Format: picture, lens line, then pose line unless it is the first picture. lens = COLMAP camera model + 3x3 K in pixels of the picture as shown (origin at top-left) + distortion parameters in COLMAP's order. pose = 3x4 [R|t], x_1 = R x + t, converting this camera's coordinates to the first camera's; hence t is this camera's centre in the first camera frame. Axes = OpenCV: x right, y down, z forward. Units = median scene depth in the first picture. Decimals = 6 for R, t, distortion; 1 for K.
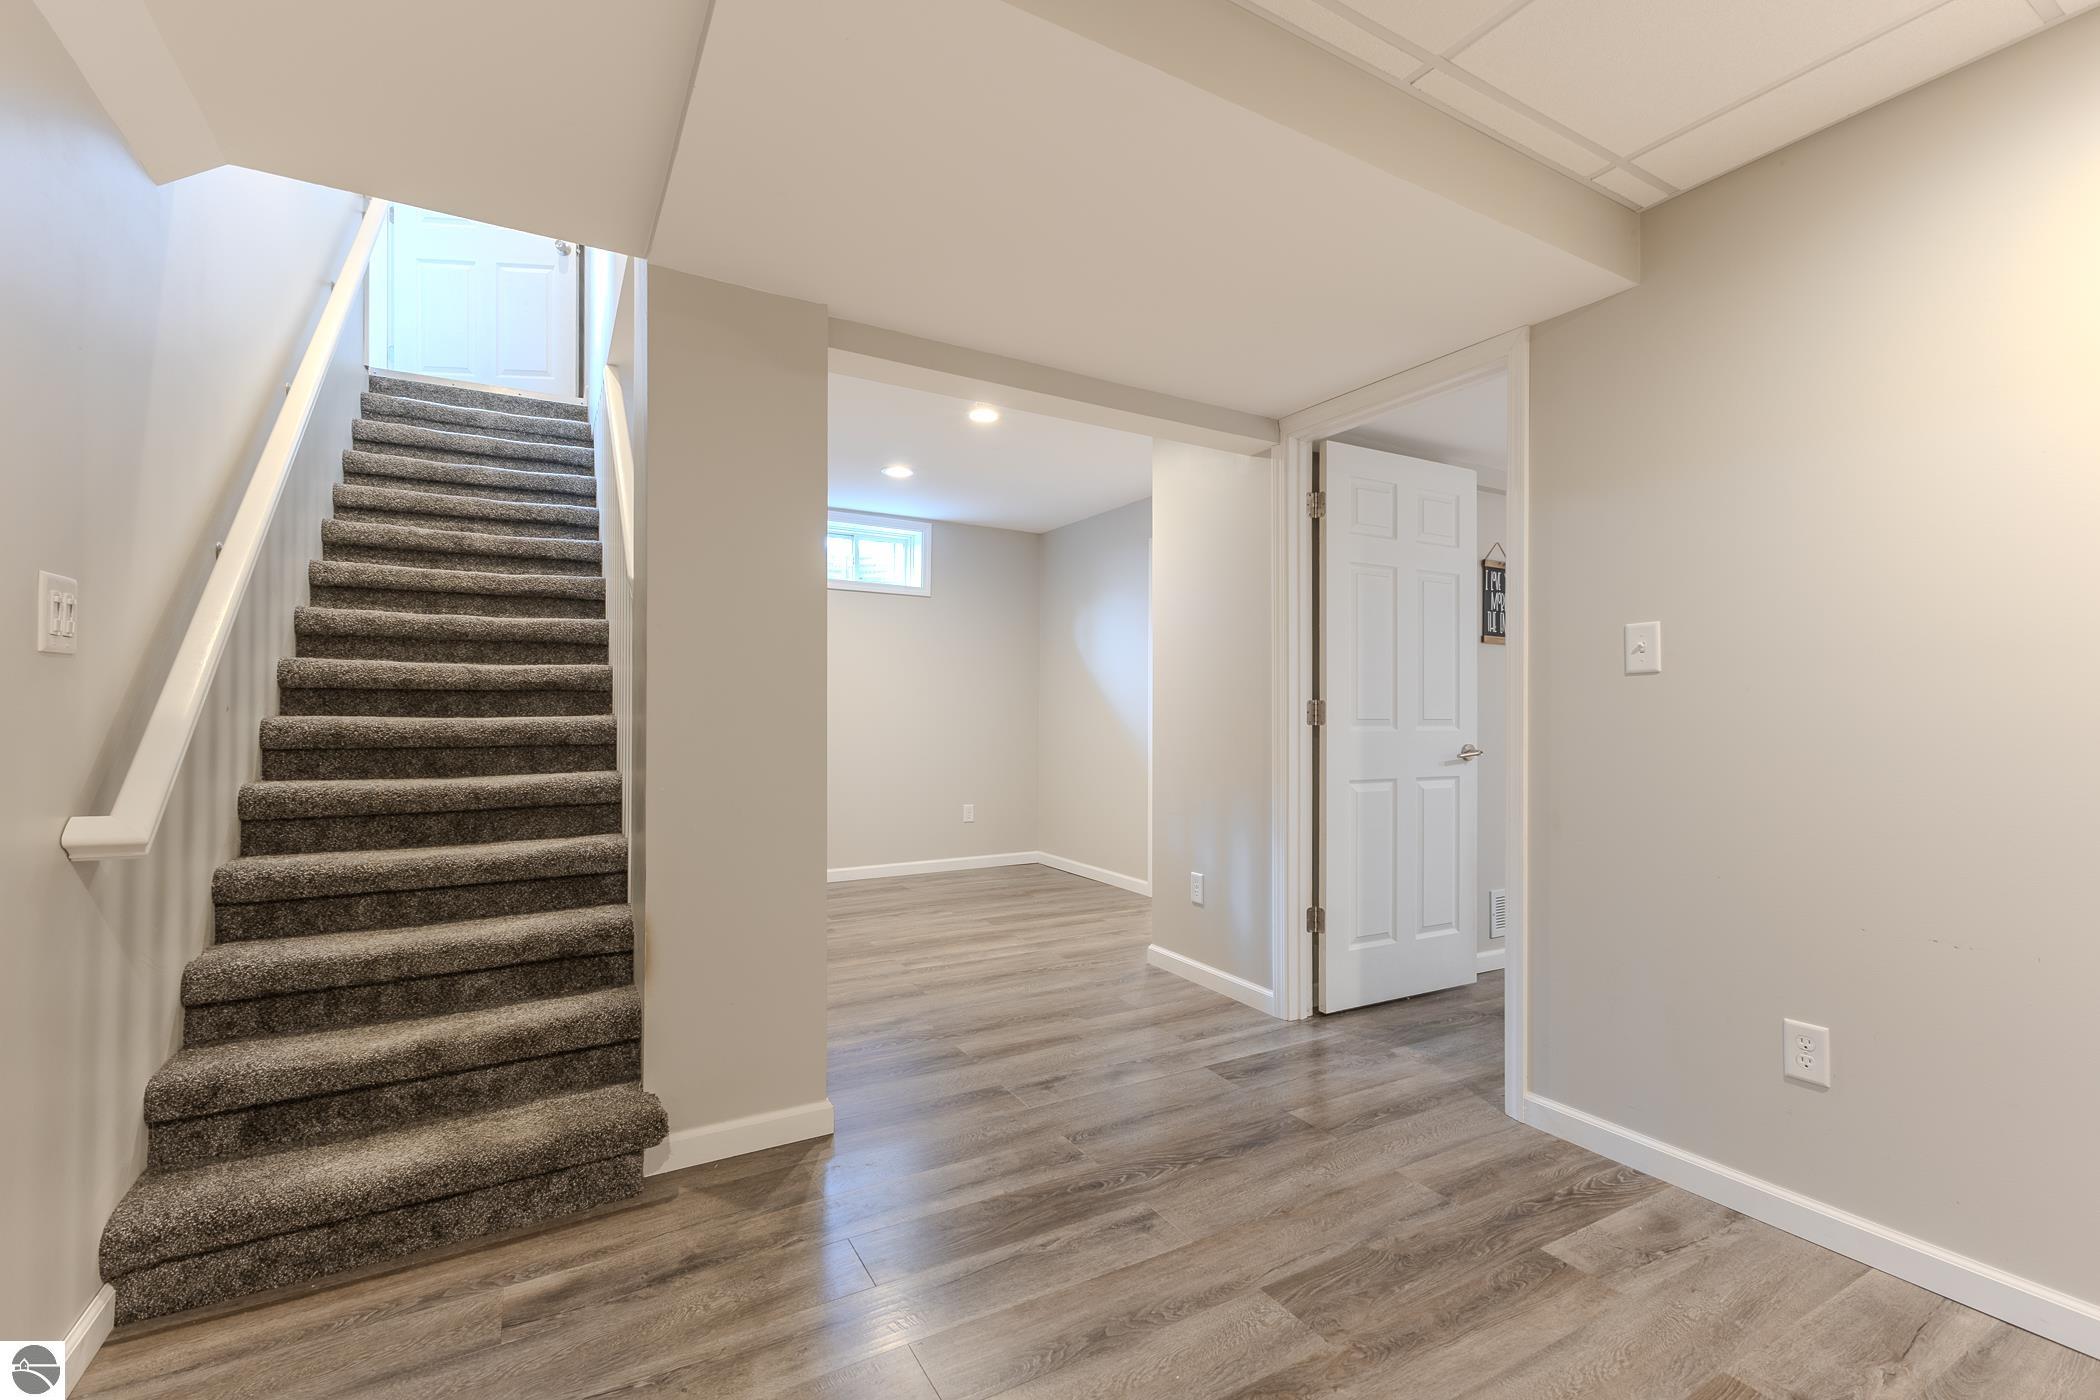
lens RADIAL K [[919.2, 0, 1051.5], [0, 919.2, 705.7], [0, 0, 1]] dist [0.003767, -0.000349]
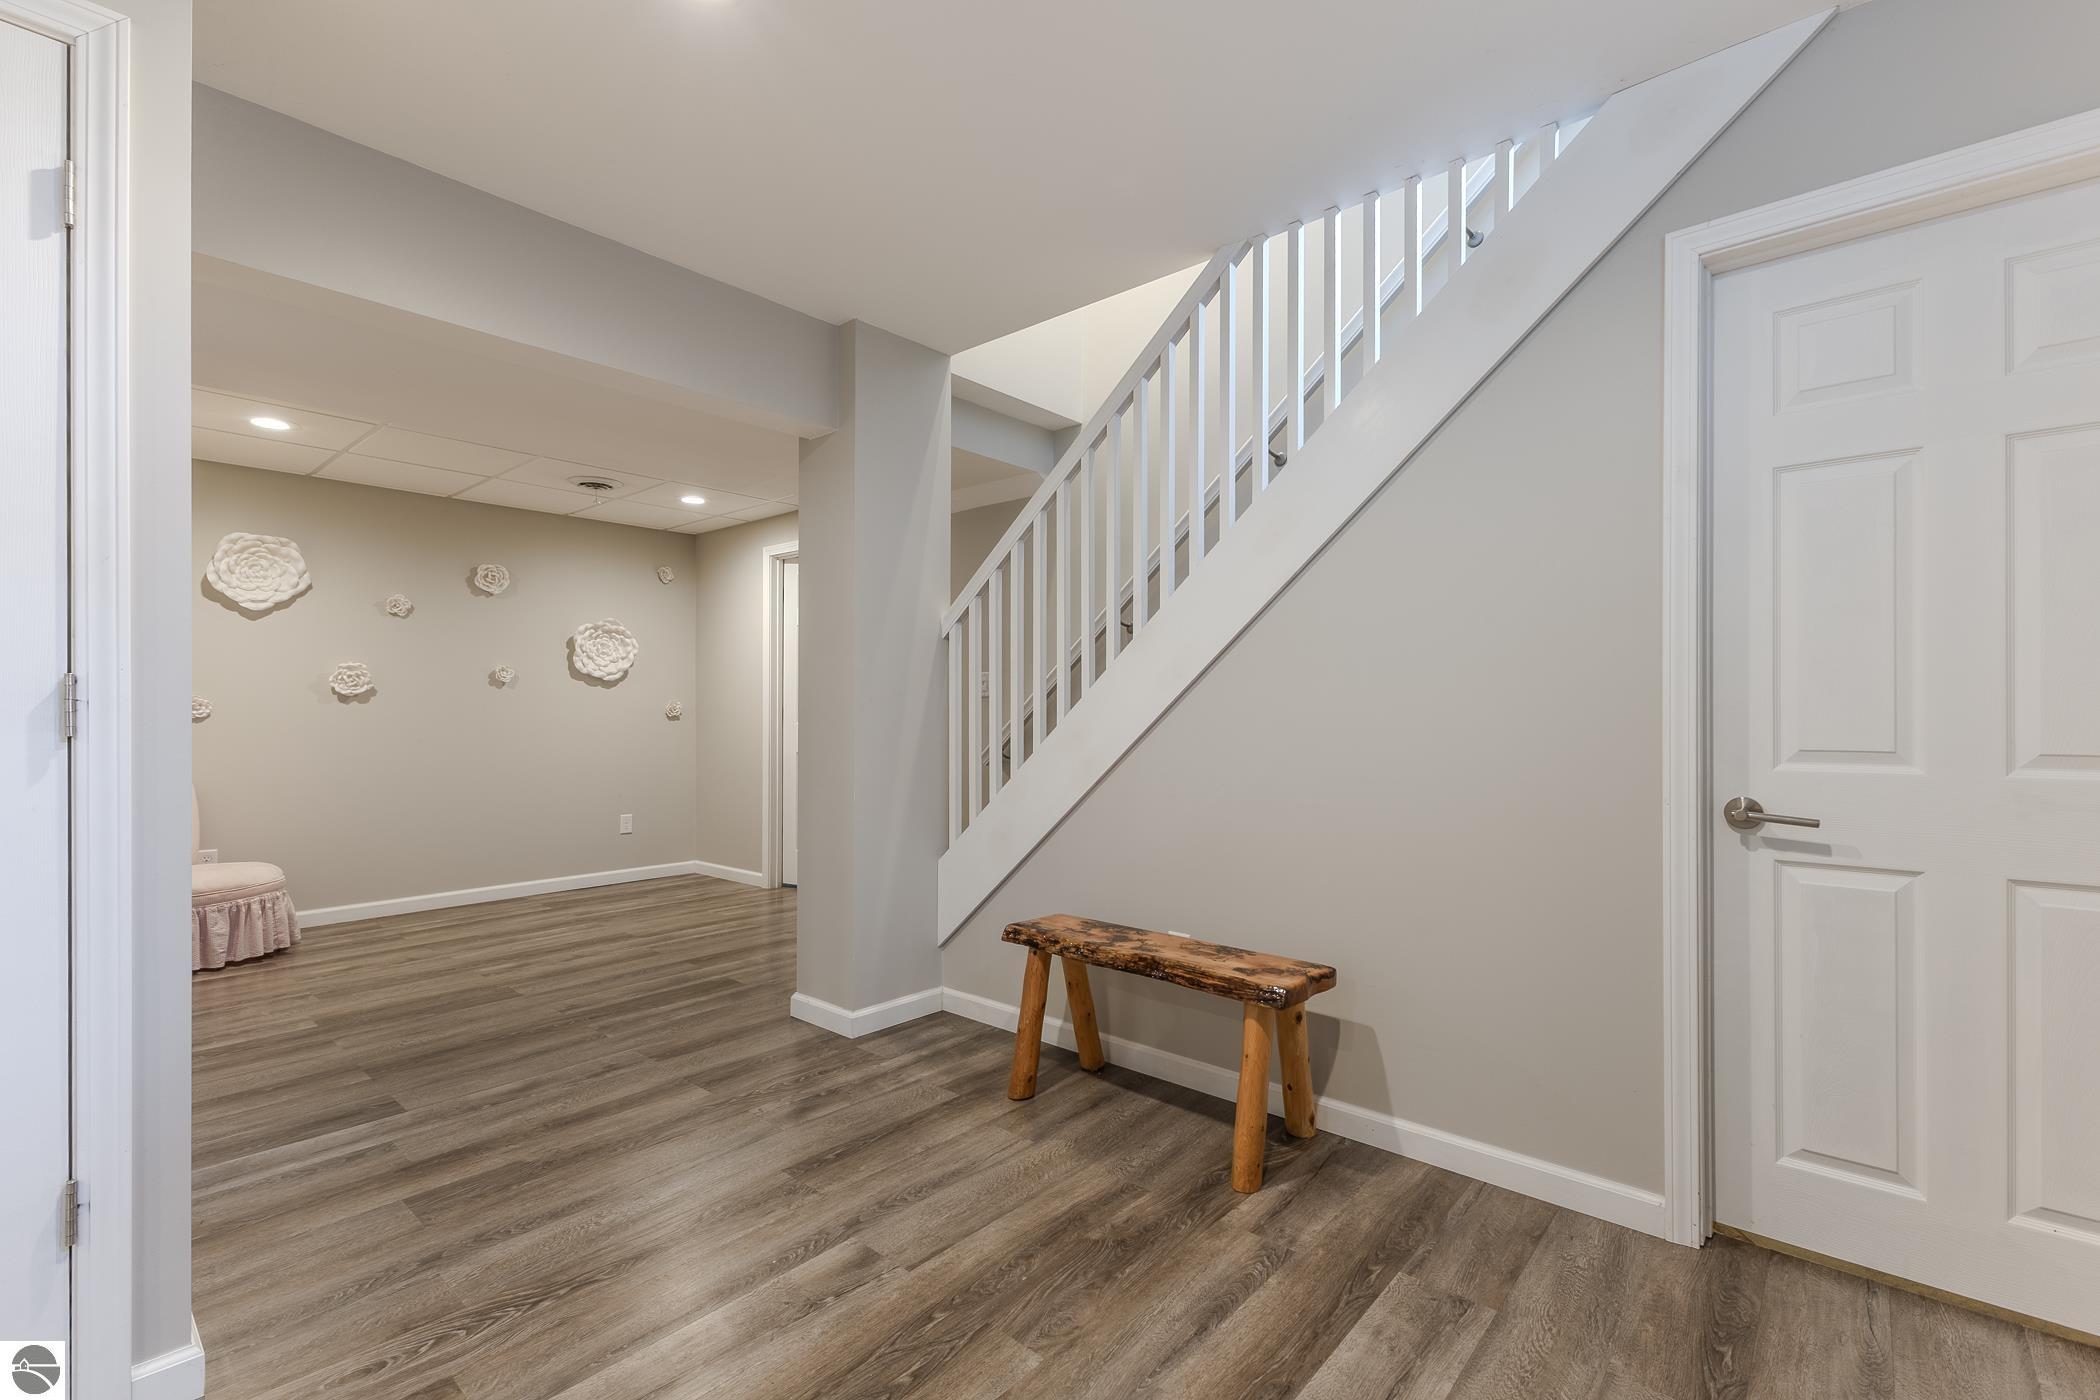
lens RADIAL K [[919.2, 0, 1050.1], [0, 919.2, 708.1], [0, 0, 1]] dist [0.003767, -0.000349]
pose [[-0.945994, -0.002073, -0.324178, -0.136320], [0.002130, 0.999918, -0.012608, 0.018549], [0.324177, -0.012618, -0.945912, 2.136777]]
